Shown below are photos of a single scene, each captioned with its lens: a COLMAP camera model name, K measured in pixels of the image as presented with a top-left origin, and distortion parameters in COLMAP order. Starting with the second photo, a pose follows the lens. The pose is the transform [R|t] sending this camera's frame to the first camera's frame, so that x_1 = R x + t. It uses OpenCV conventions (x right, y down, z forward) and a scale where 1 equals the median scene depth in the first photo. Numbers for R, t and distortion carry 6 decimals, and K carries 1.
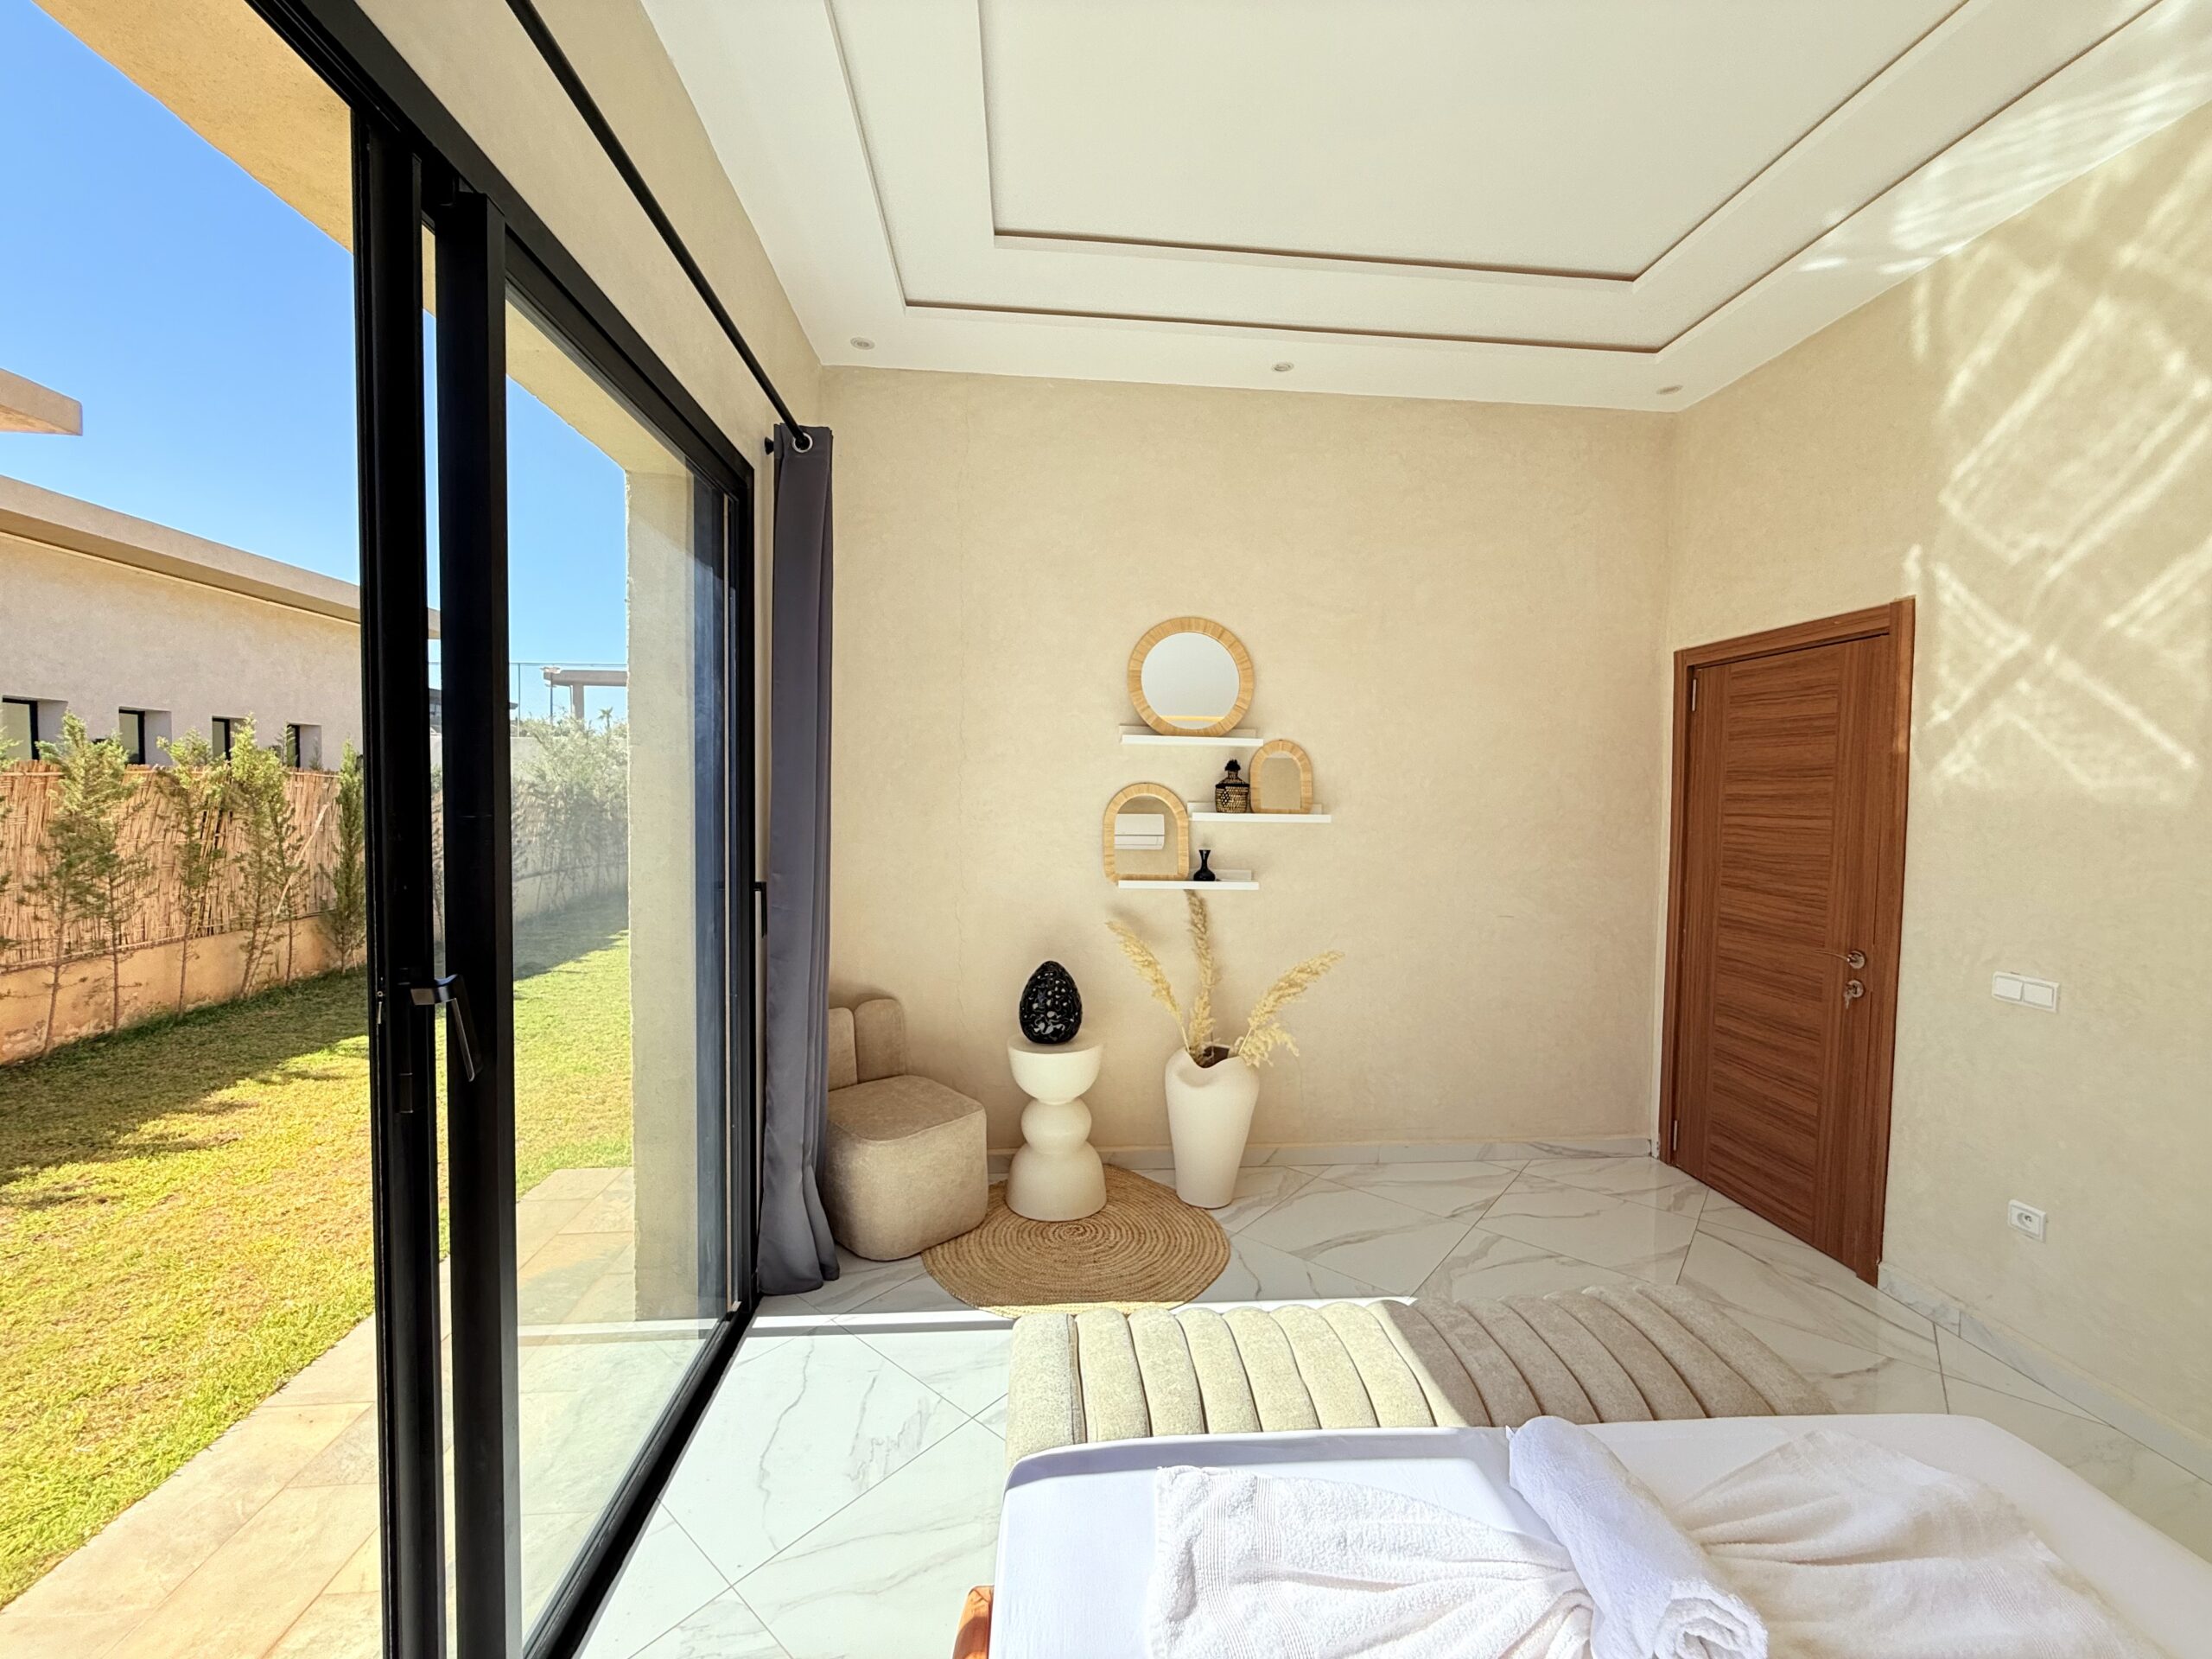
lens RADIAL K [[885.7, 0, 1120.6], [0, 885.7, 814.1], [0, 0, 1]] dist [-0.000570, 0.000457]
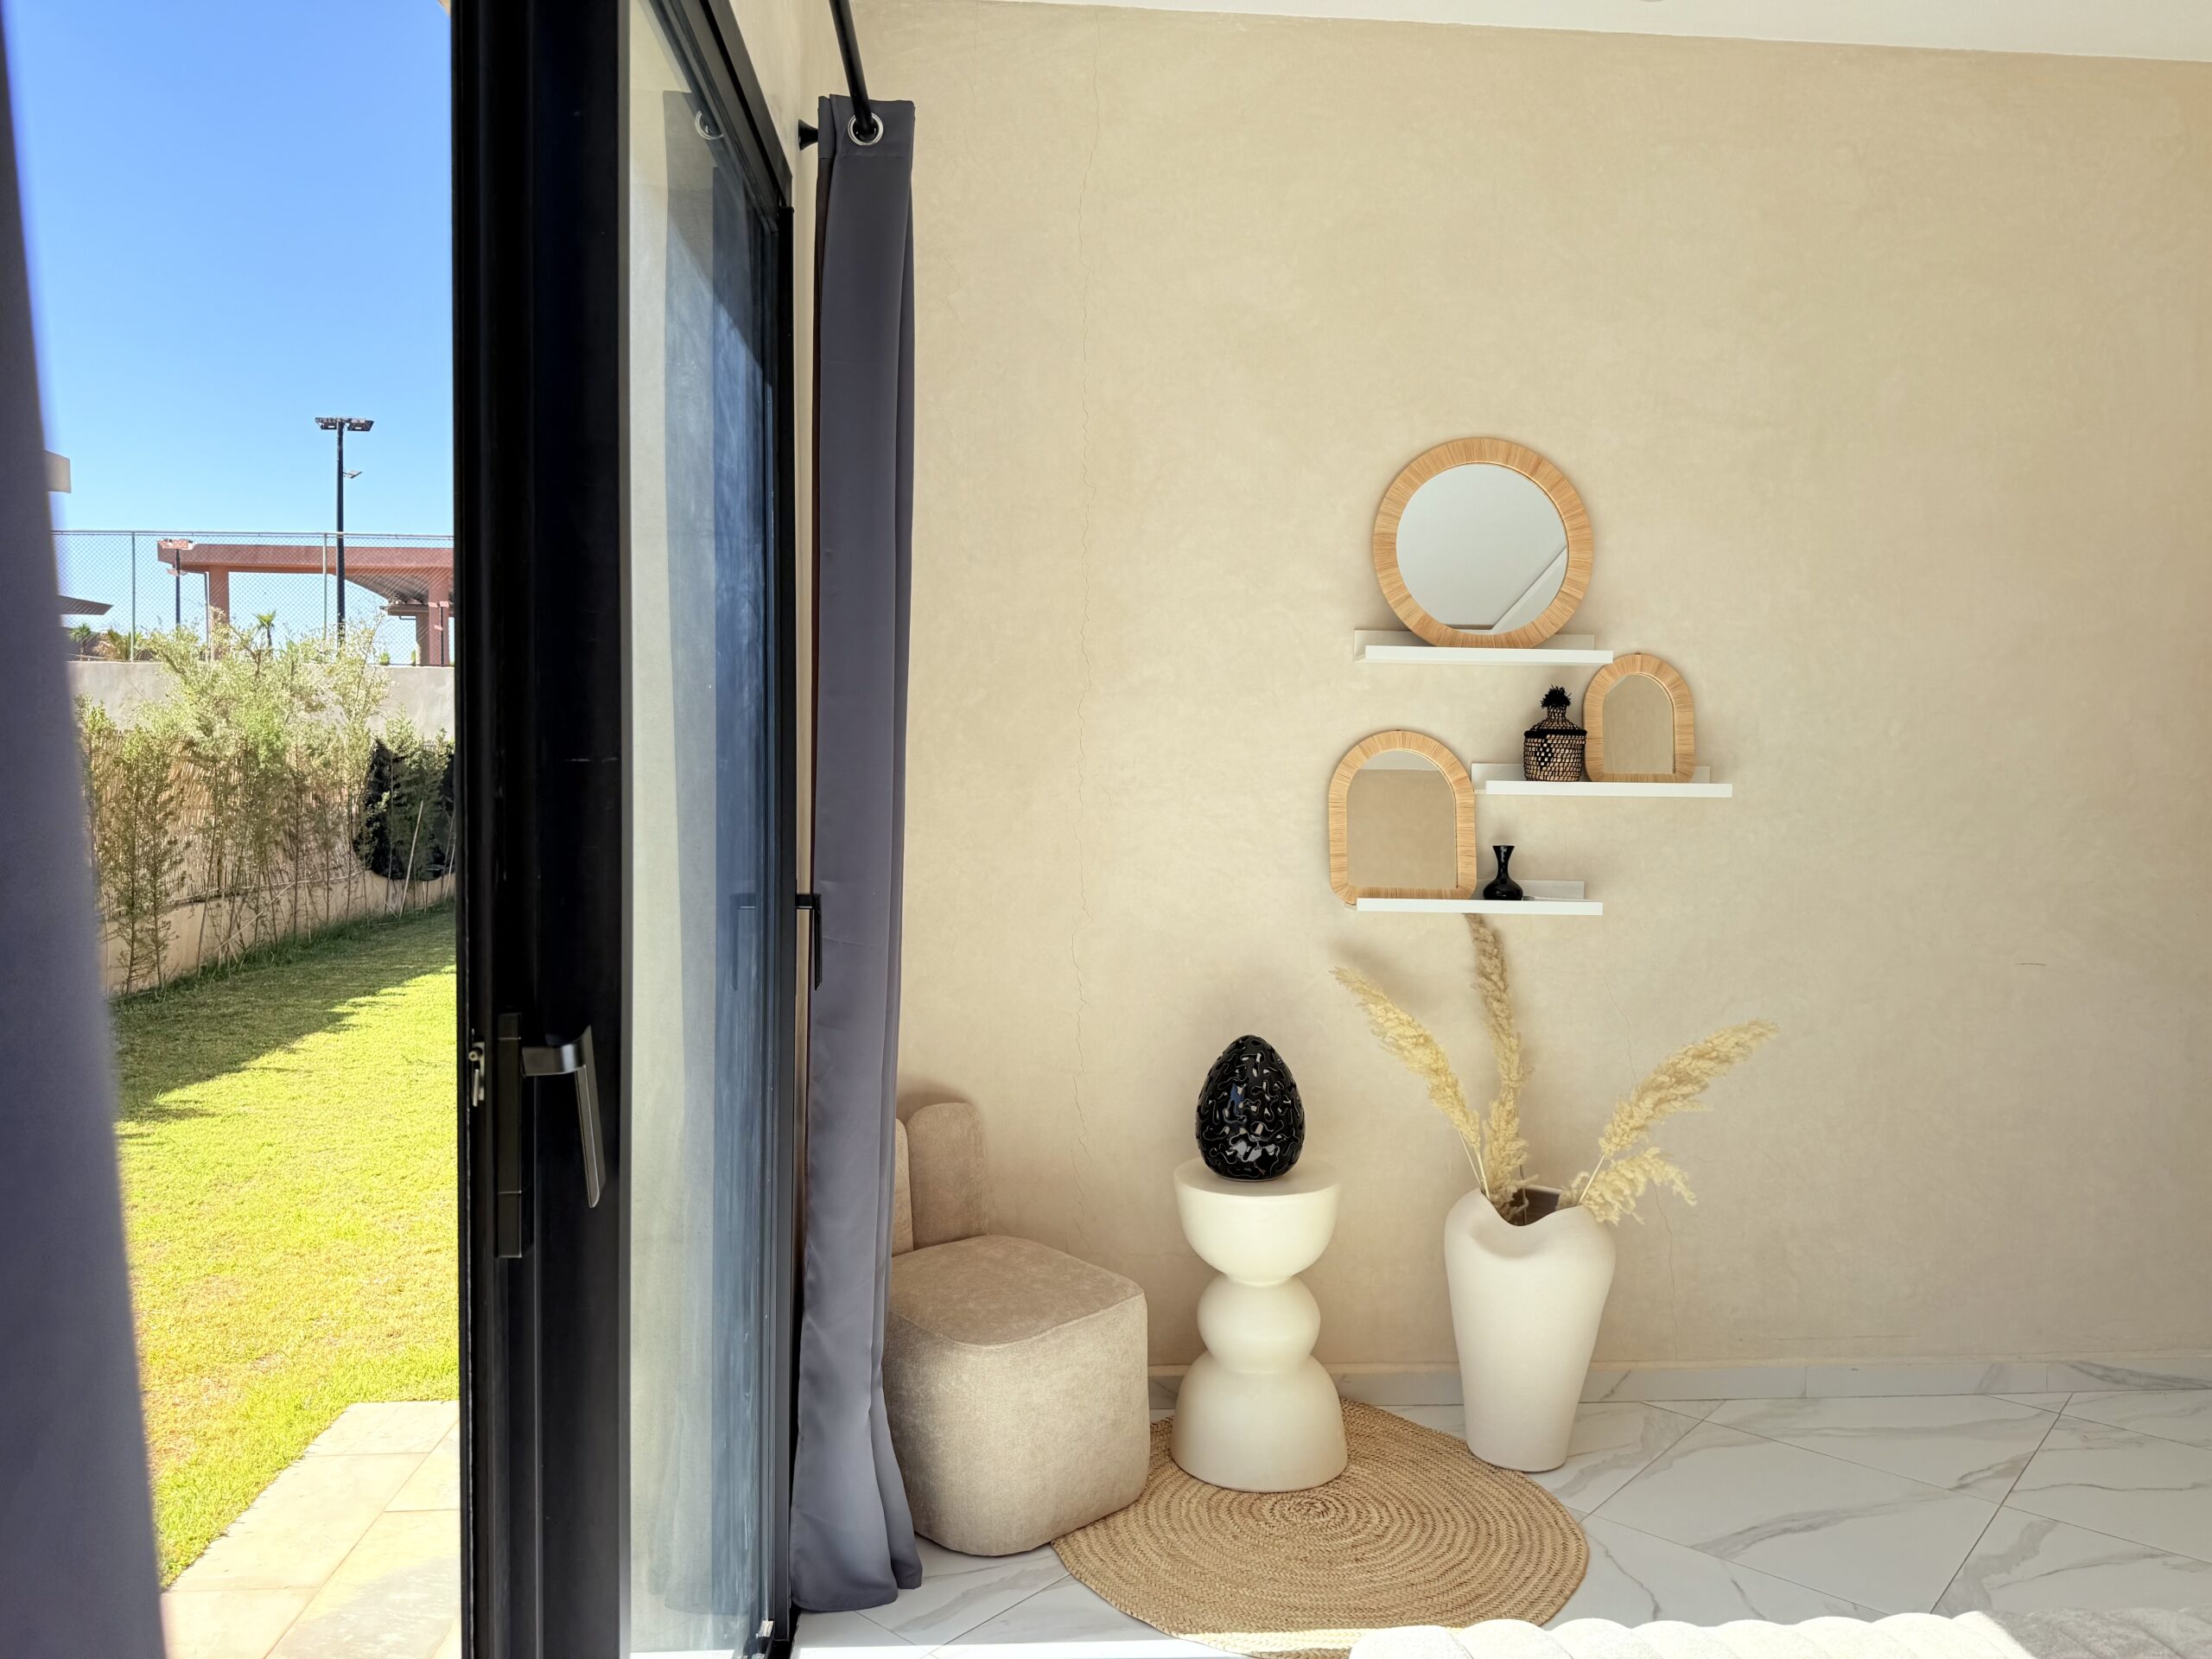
lens RADIAL K [[1564.0, 0, 1083.3], [0, 1564.0, 811.8], [0, 0, 1]] dist [0.043676, -0.052740]
pose [[0.999923, -0.000335, -0.012386, -0.171141], [0.000393, 0.999989, 0.004665, 0.014847], [0.012384, -0.004669, 0.999912, -0.017342]]
